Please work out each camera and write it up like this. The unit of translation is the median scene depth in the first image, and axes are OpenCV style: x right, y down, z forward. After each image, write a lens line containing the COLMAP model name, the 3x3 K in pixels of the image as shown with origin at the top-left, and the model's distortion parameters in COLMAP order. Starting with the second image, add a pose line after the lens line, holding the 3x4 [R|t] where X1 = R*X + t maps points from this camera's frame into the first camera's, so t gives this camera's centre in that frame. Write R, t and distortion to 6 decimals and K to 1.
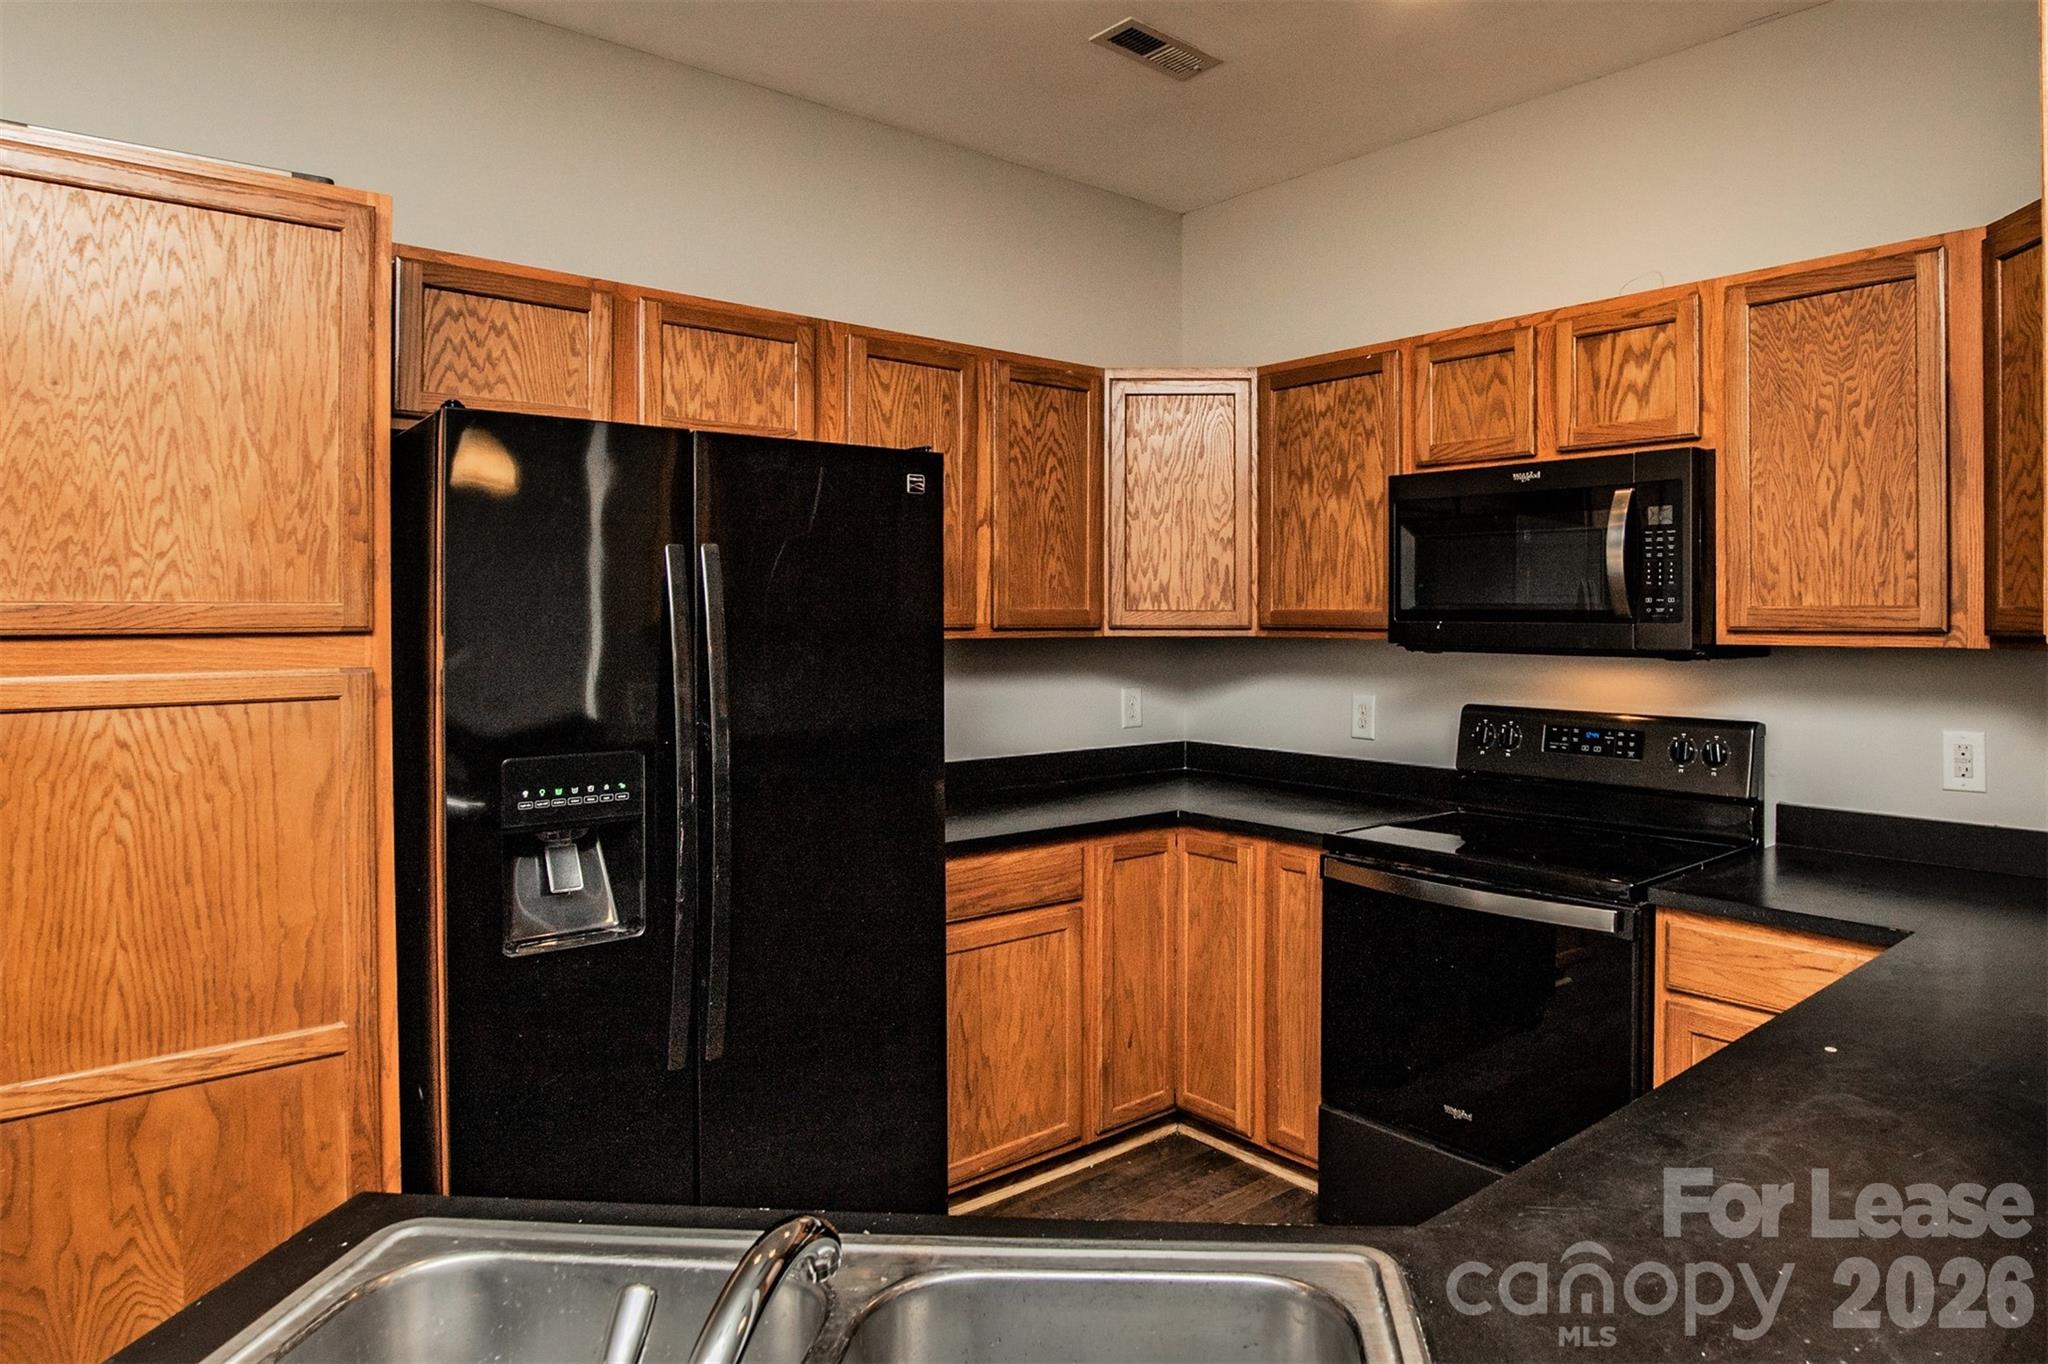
lens RADIAL K [[1212.9, 0, 1169.5], [0, 1212.9, 617.0], [0, 0, 1]] dist [-0.028411, 0.002283]
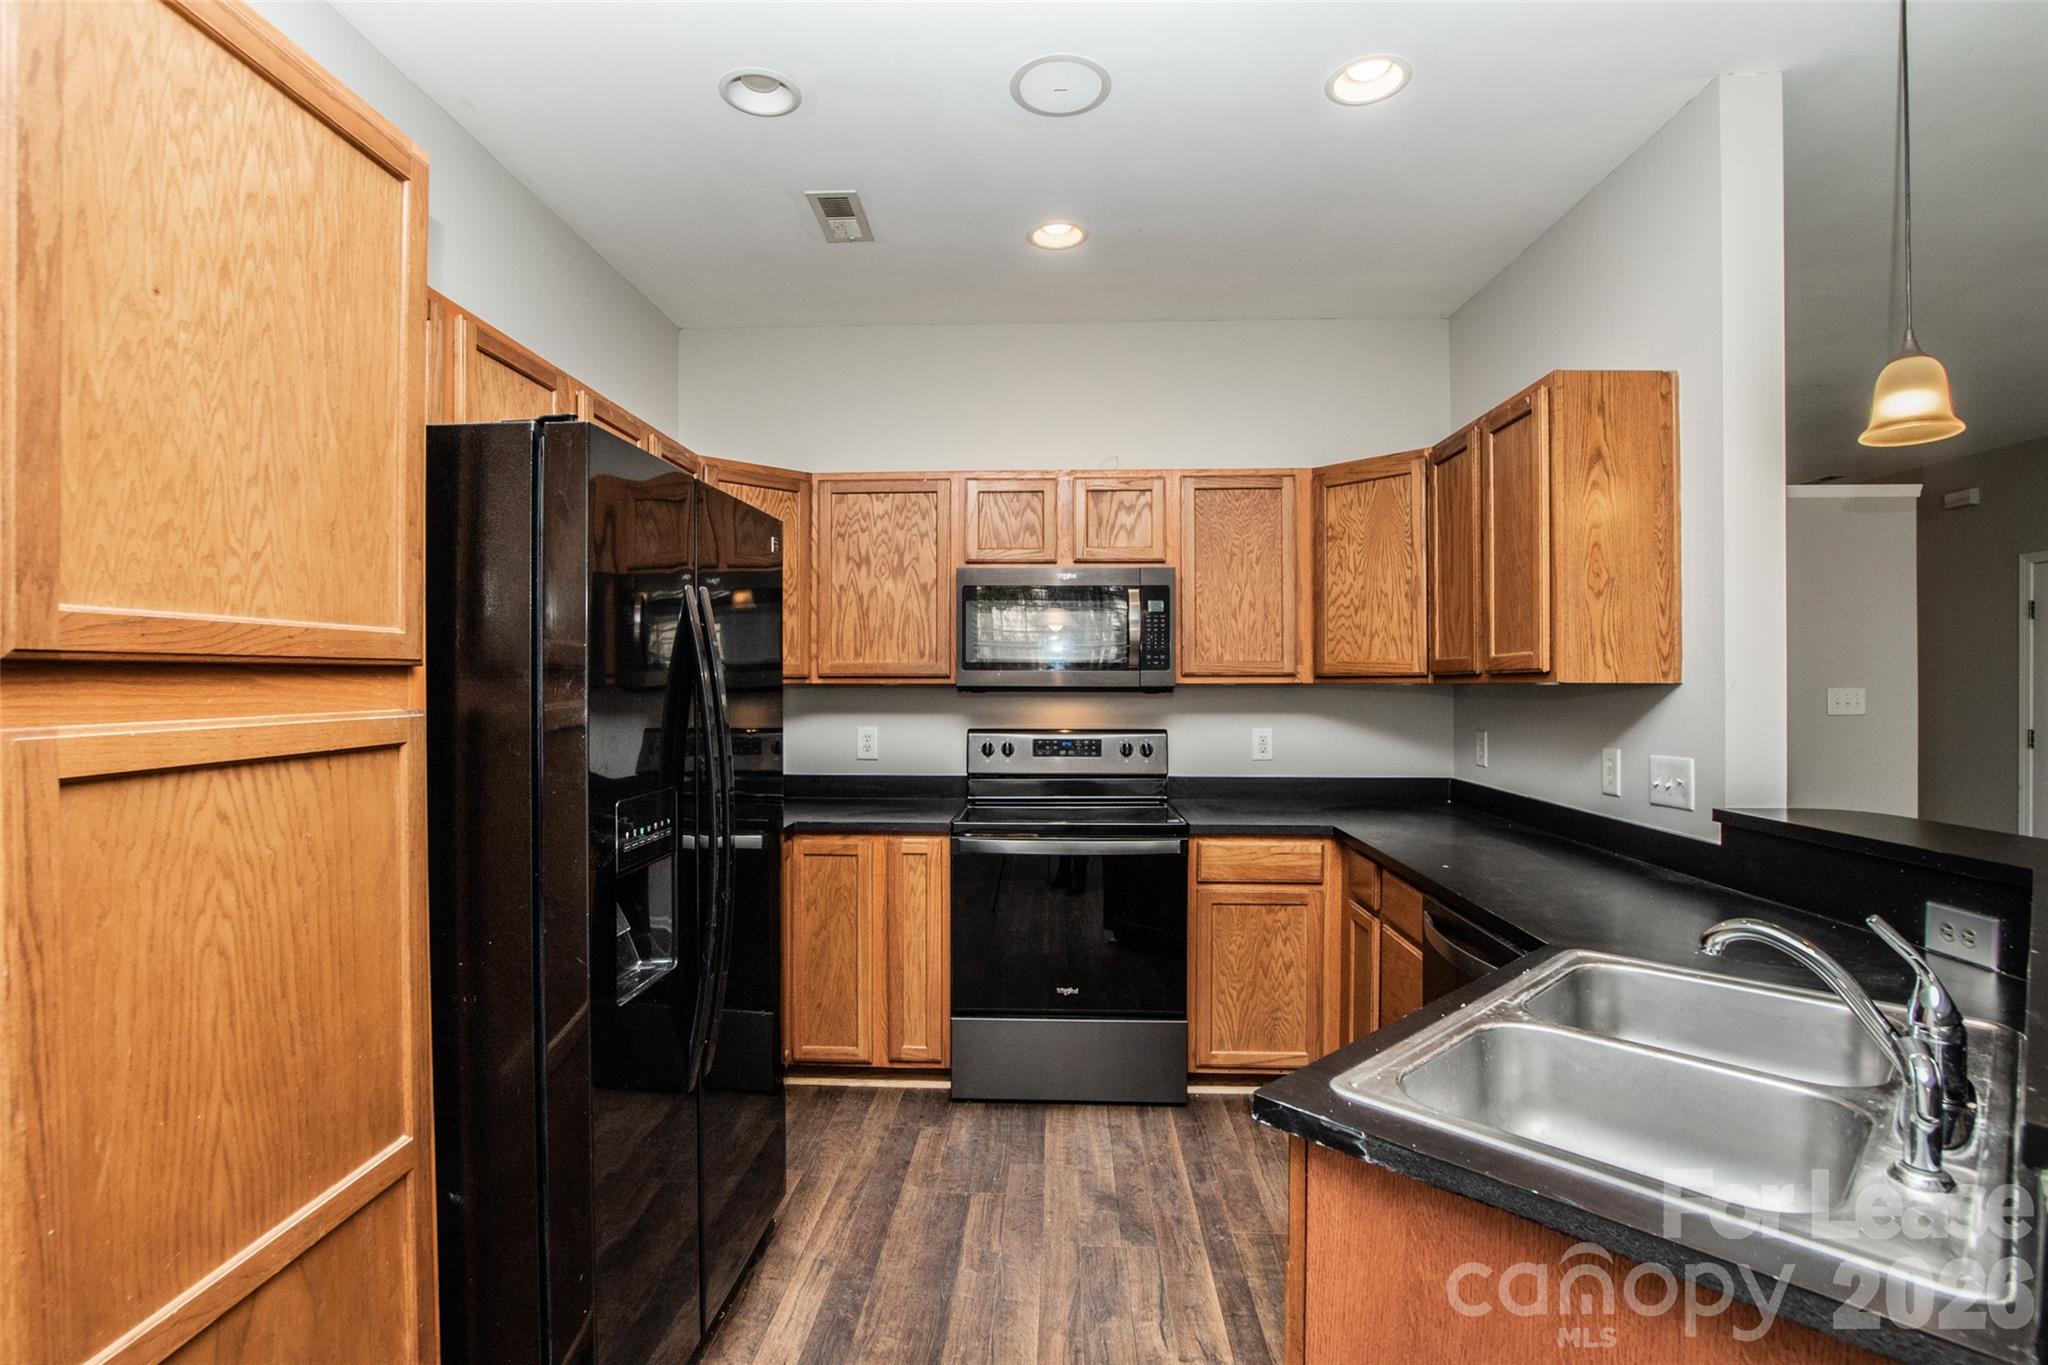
lens RADIAL K [[951.6, 0, 994.9], [0, 951.6, 683.6], [0, 0, 1]] dist [-0.025780, 0.000918]
pose [[0.726341, -0.003349, 0.687327, -0.898901], [0.001557, 0.999994, 0.003227, 0.025140], [-0.687333, -0.001274, 0.726341, 0.263039]]
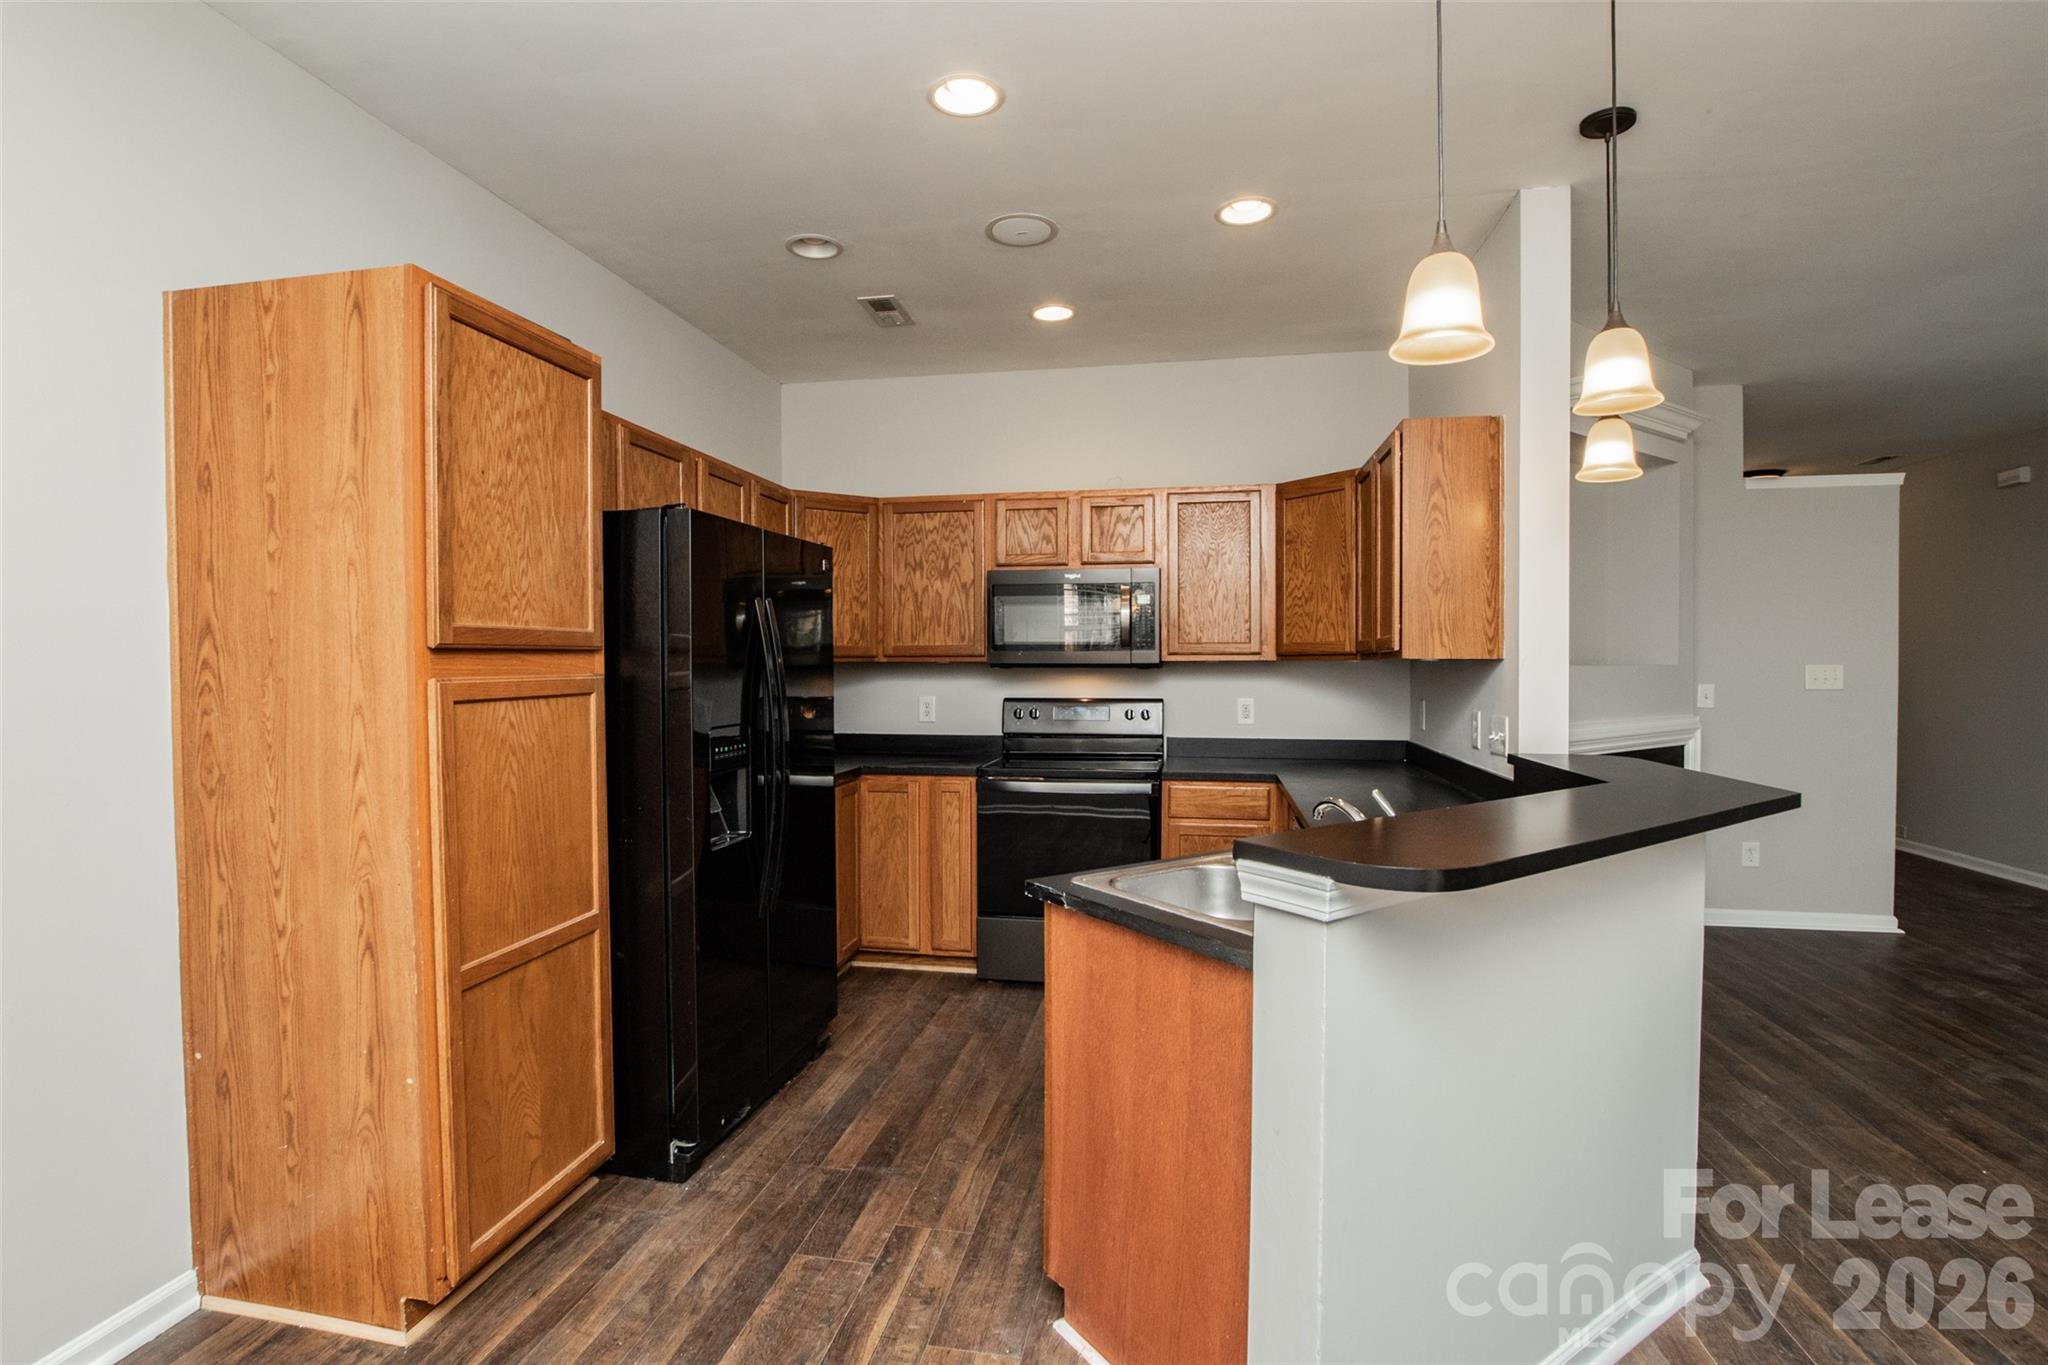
lens RADIAL K [[951.6, 0, 994.9], [0, 951.6, 683.6], [0, 0, 1]] dist [-0.025780, 0.000918]
pose [[0.816234, -0.016507, 0.577486, -1.029700], [0.004125, 0.999733, 0.022746, 0.032003], [-0.577707, -0.016184, 0.816084, -0.271975]]
